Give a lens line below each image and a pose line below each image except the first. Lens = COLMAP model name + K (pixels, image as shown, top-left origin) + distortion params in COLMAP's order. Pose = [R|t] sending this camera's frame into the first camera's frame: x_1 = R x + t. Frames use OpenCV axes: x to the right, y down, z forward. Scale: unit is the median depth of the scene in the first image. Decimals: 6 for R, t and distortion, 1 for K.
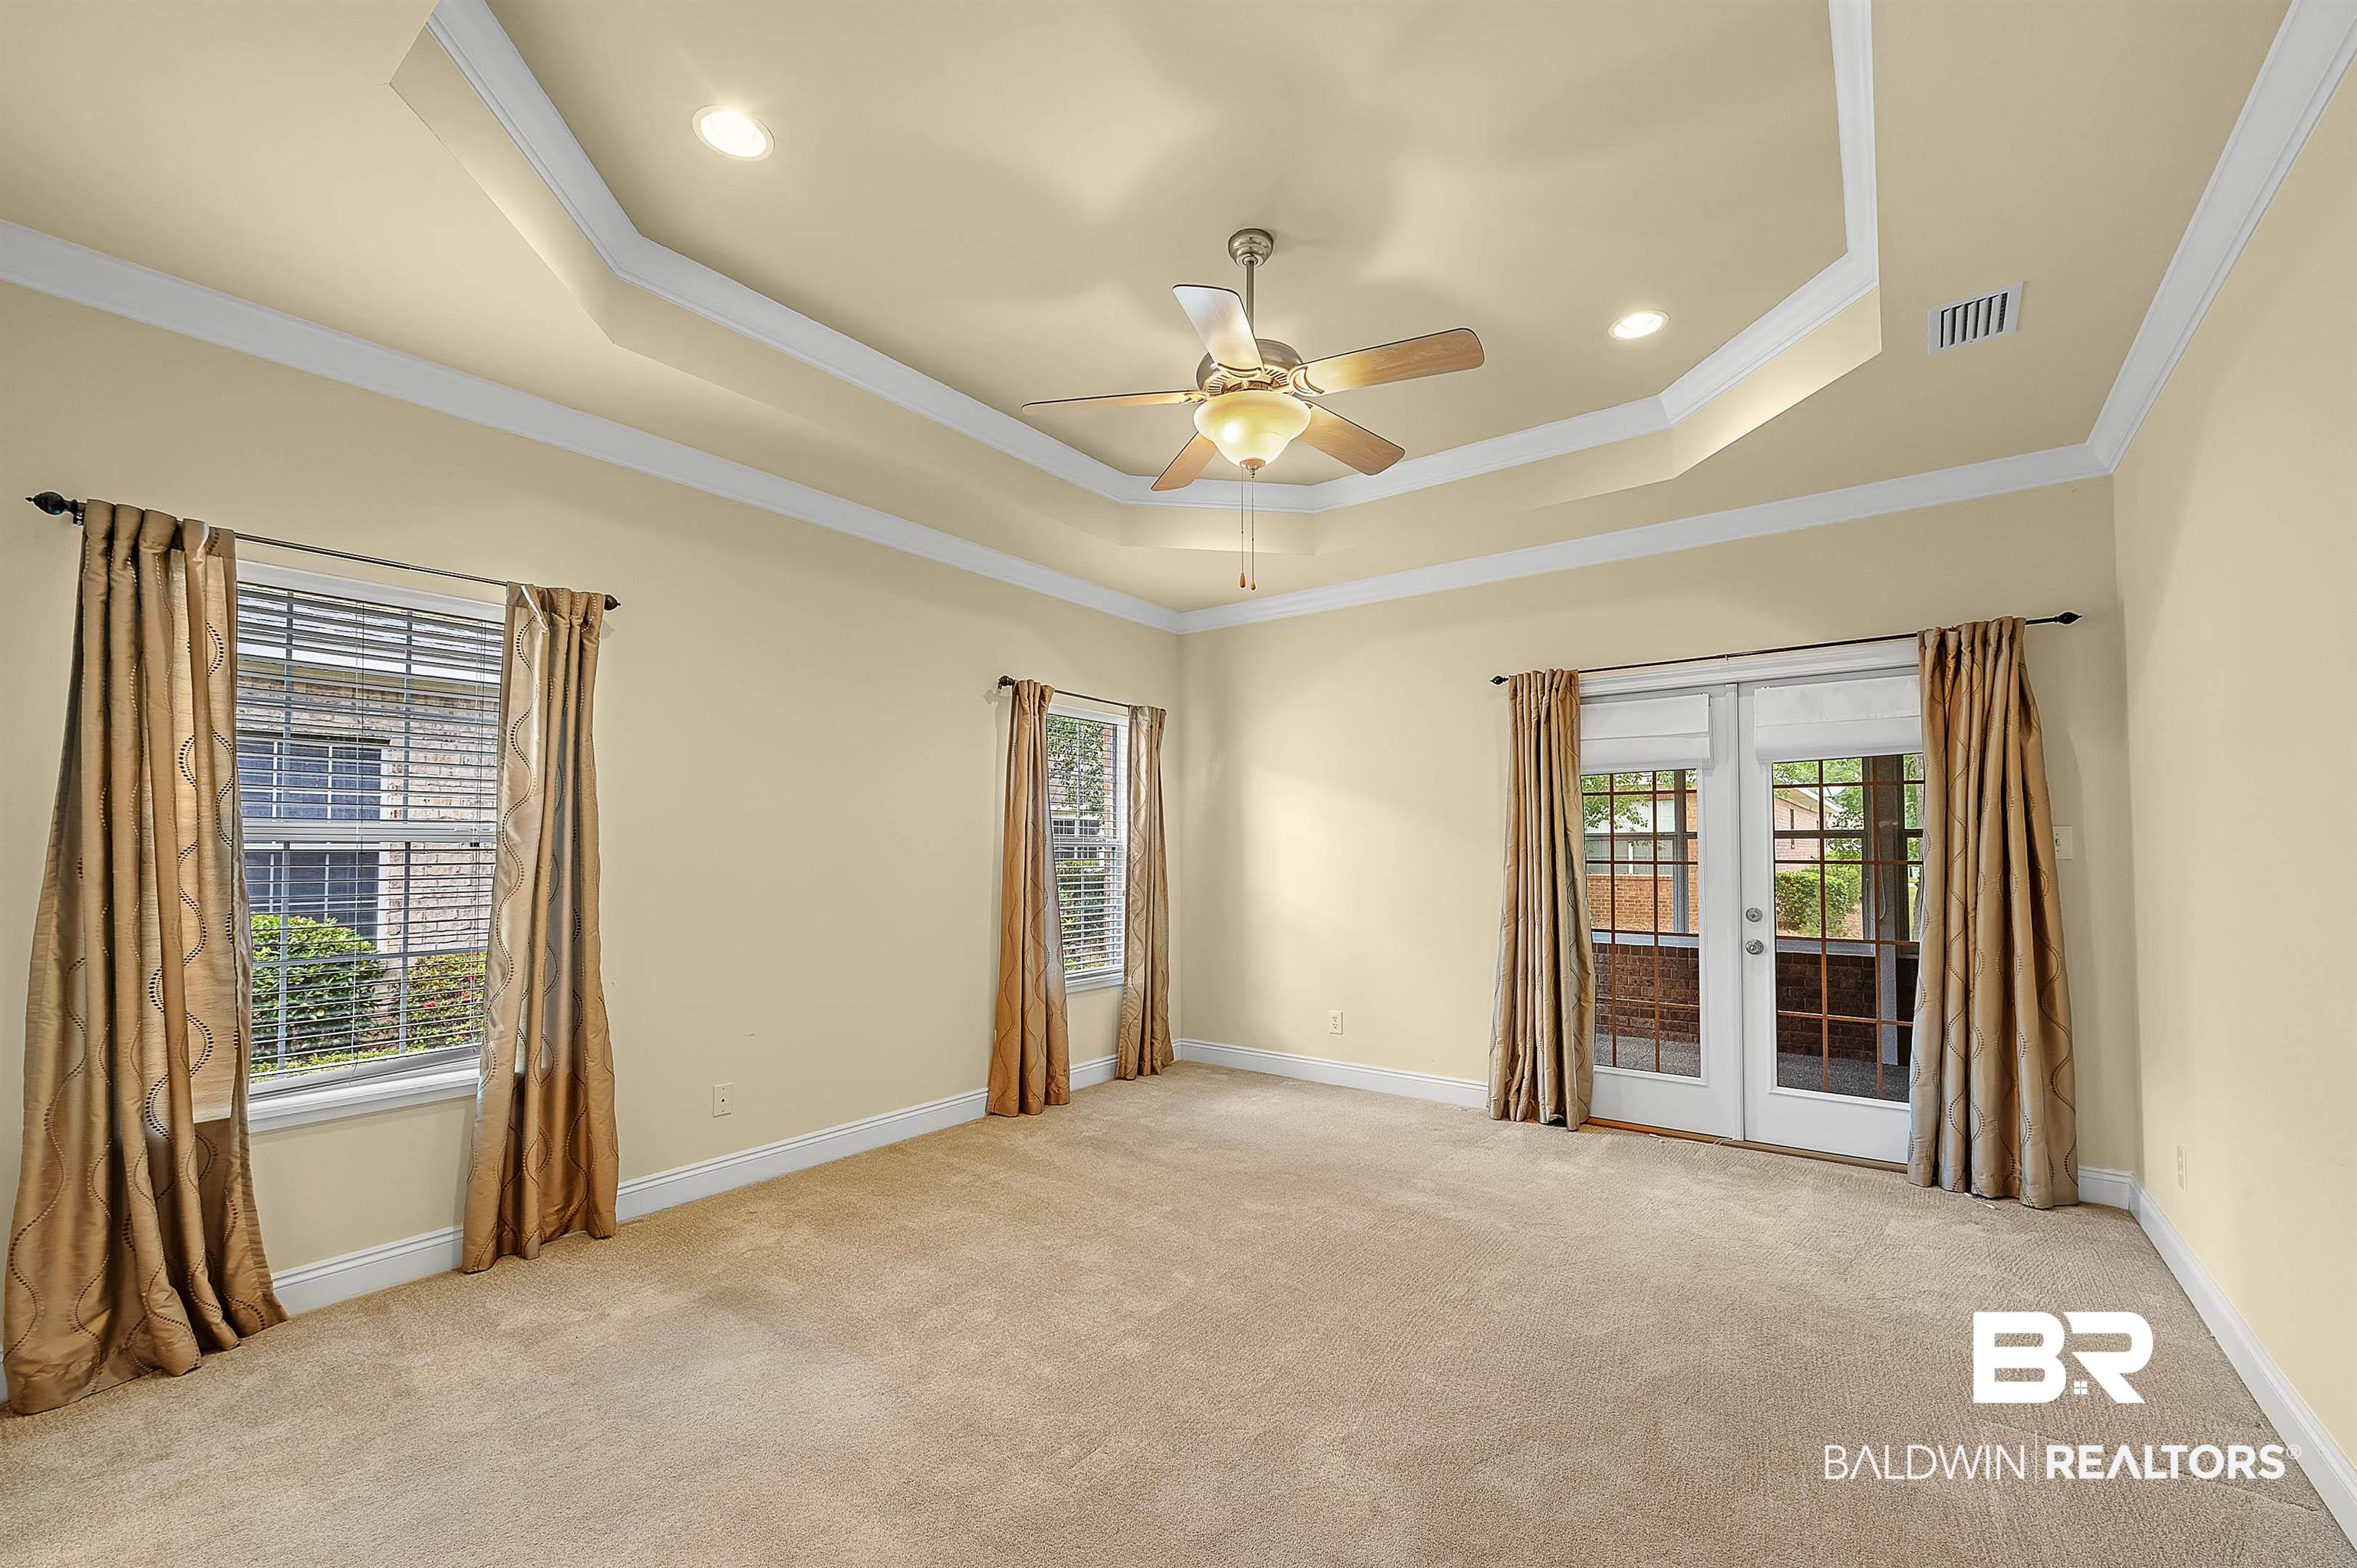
lens RADIAL K [[955.4, 0, 1193.2], [0, 955.4, 862.0], [0, 0, 1]] dist [-0.001191, -0.000375]
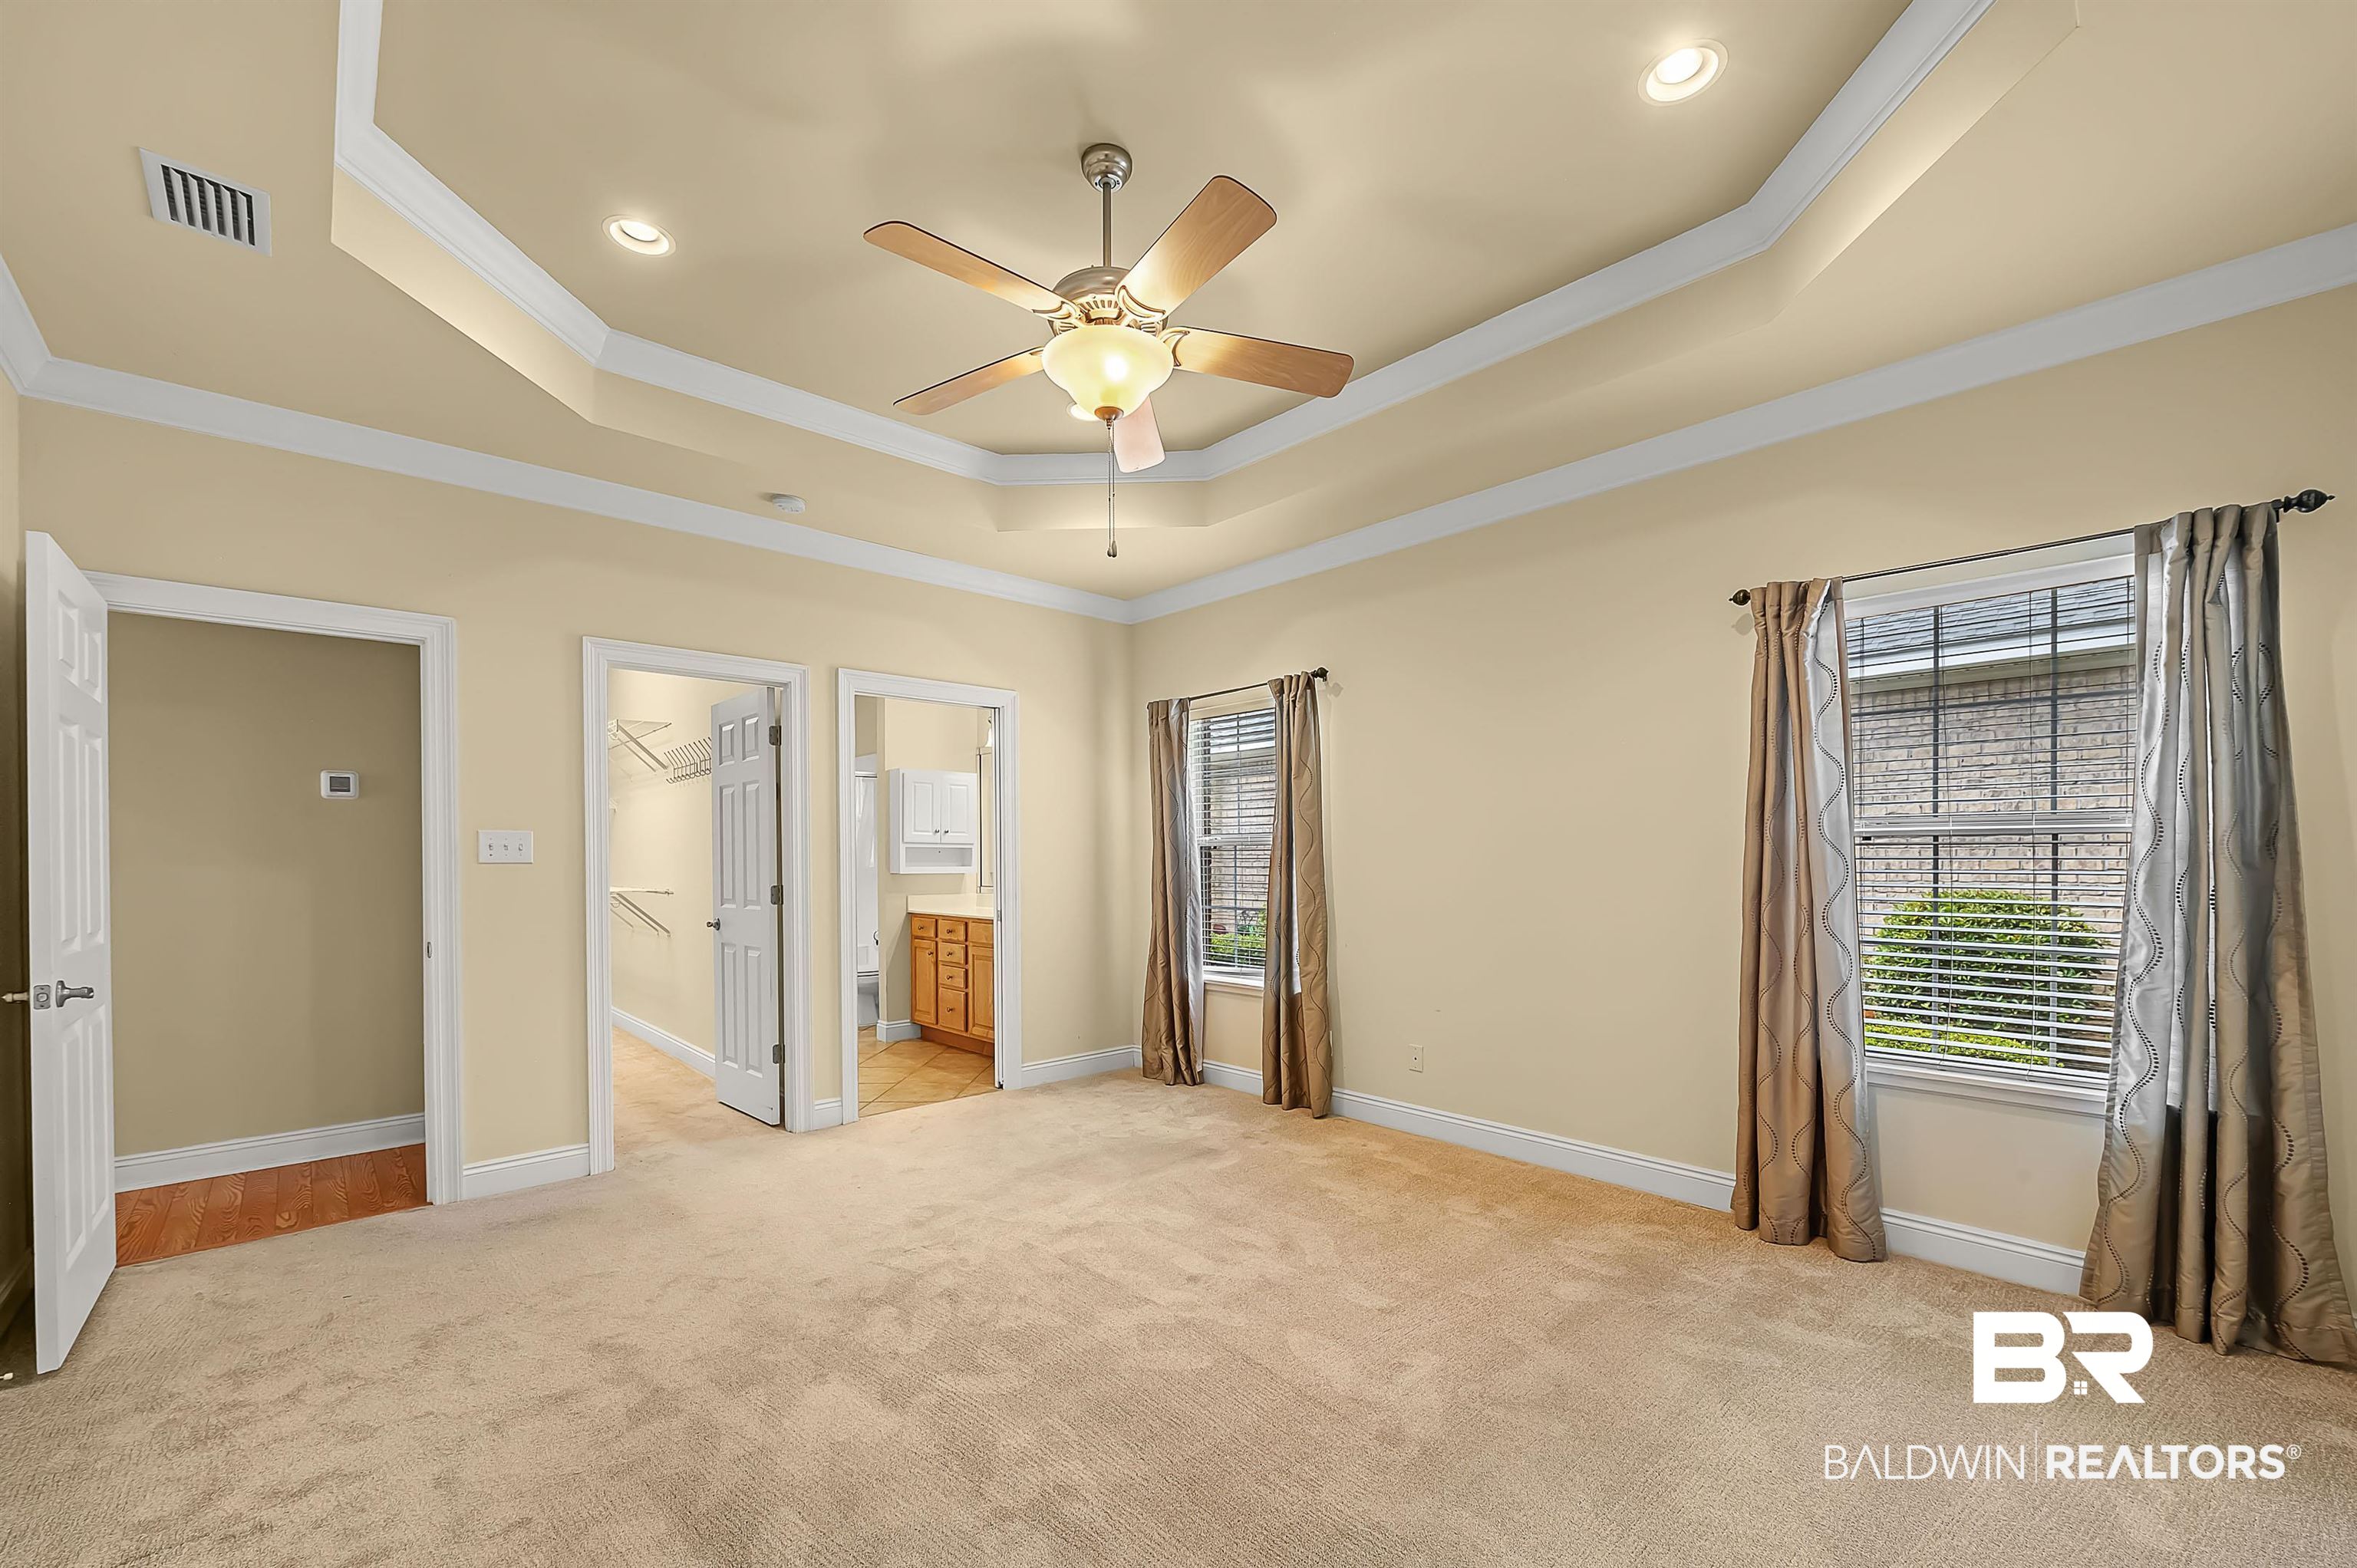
lens RADIAL K [[903.7, 0, 1187.9], [0, 903.7, 845.7], [0, 0, 1]] dist [-0.000549, -0.000062]
pose [[-0.195233, -0.015797, -0.980630, 0.753682], [0.010188, 0.999784, -0.018133, 0.009256], [0.980704, -0.013531, -0.195029, 1.069558]]
